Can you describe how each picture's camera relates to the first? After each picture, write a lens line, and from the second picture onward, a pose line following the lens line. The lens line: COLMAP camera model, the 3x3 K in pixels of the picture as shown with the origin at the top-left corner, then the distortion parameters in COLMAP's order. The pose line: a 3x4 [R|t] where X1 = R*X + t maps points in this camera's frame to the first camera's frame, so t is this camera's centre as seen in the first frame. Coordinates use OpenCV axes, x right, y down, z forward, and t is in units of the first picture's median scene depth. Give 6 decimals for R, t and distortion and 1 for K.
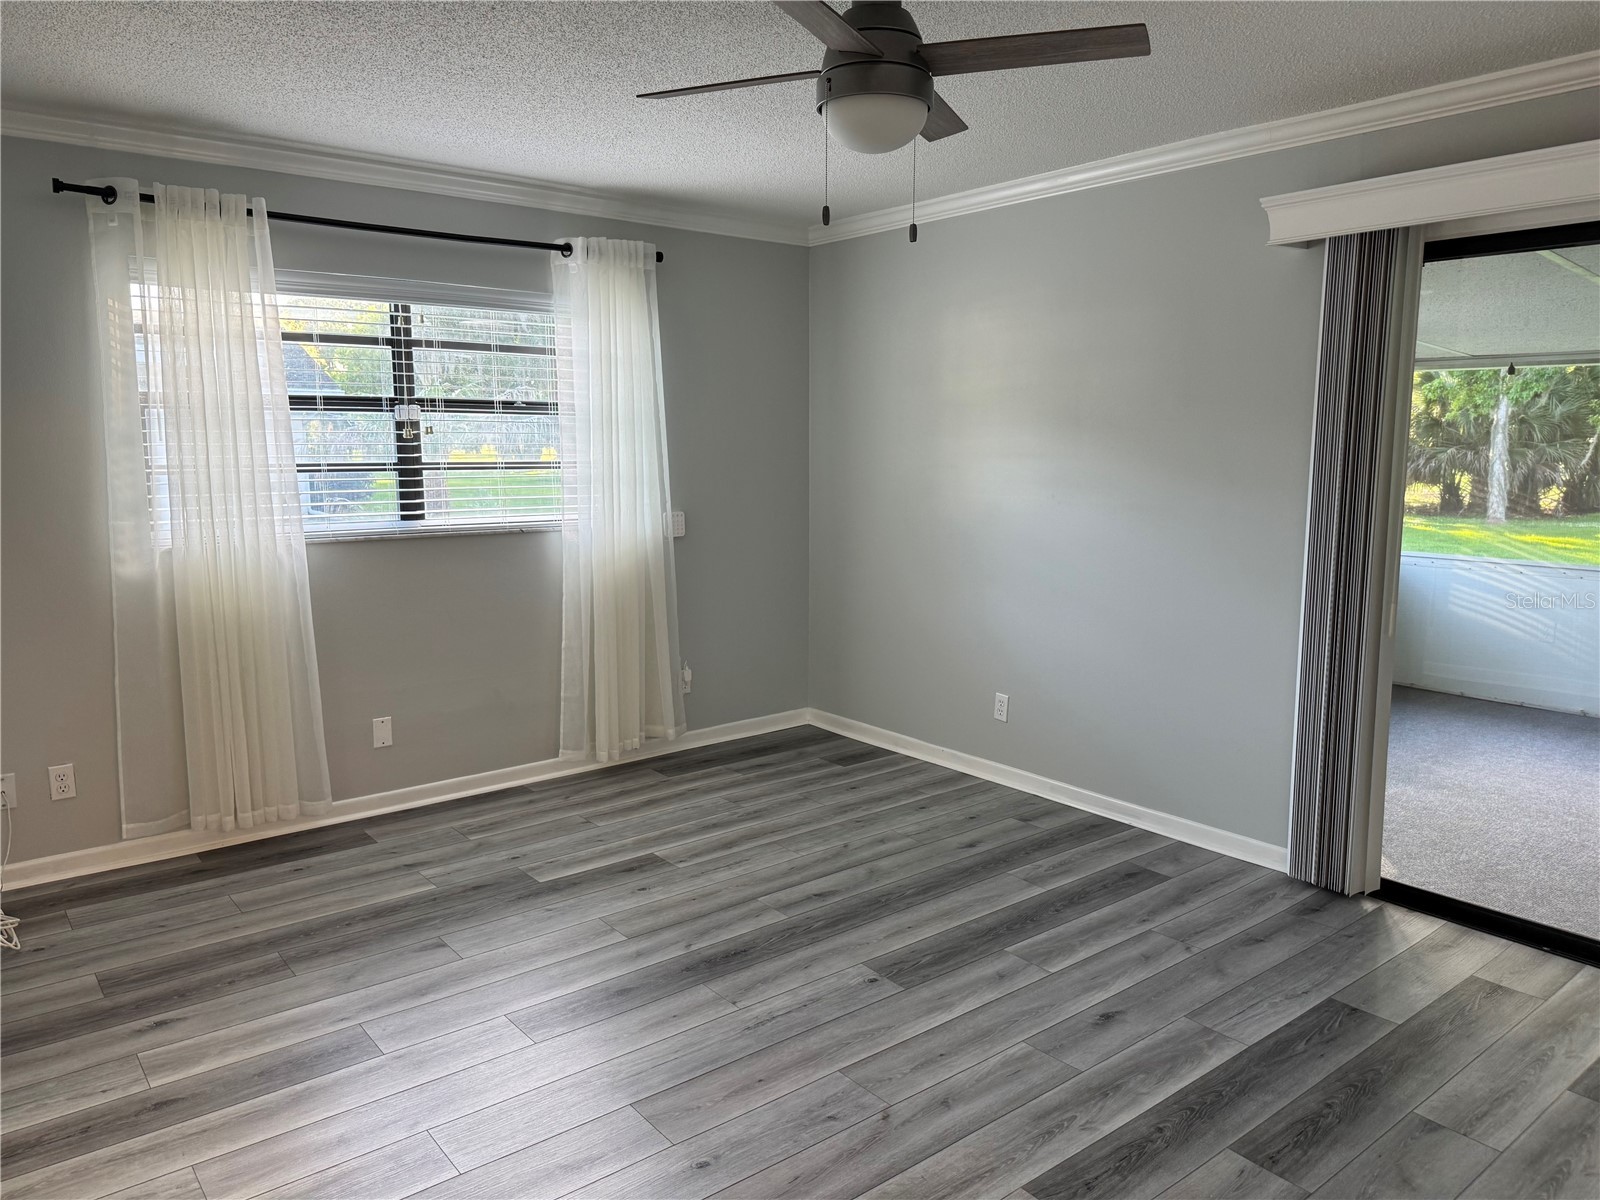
lens RADIAL K [[1121.0, 0, 806.2], [0, 1121.0, 595.6], [0, 0, 1]] dist [0.076086, -0.102535]
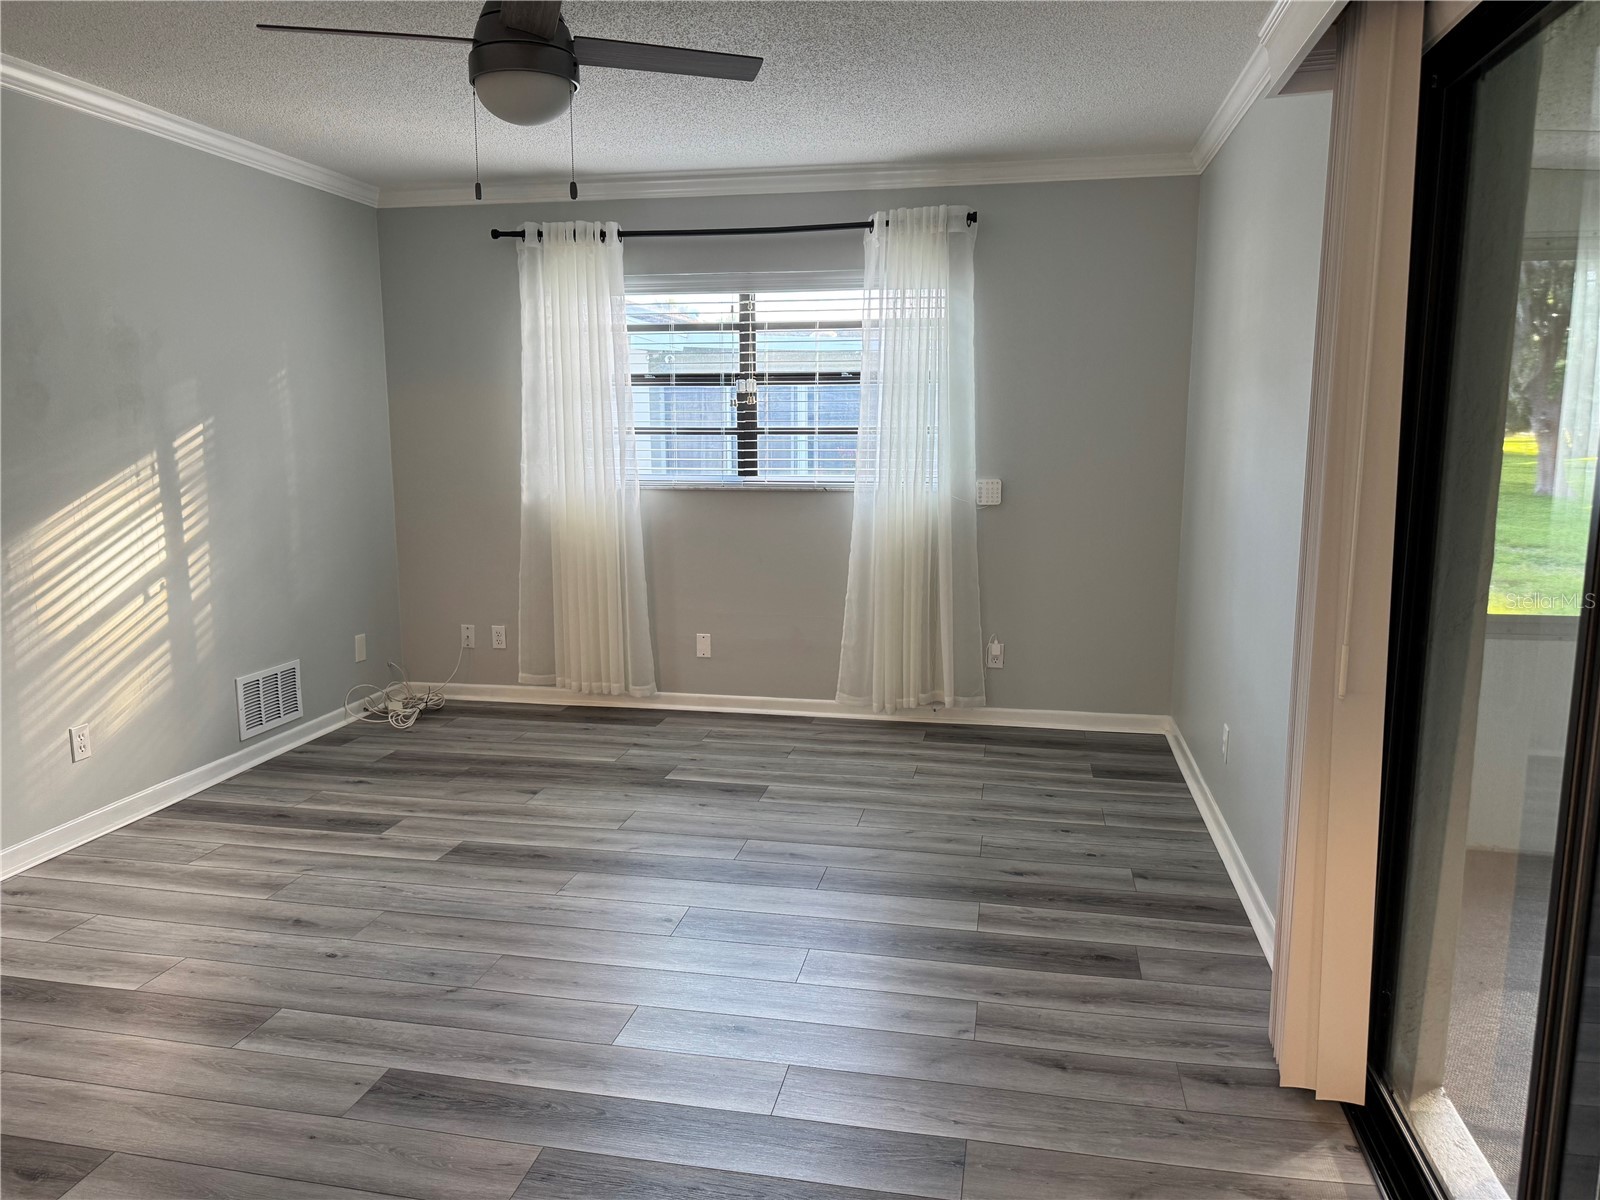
lens RADIAL K [[1121.0, 0, 809.8], [0, 1121.0, 602.2], [0, 0, 1]] dist [0.076086, -0.102535]
pose [[0.641292, 0.121139, -0.757674, 0.676511], [-0.104483, 0.992048, 0.070178, -0.027120], [0.760150, 0.034160, 0.648849, 0.315838]]
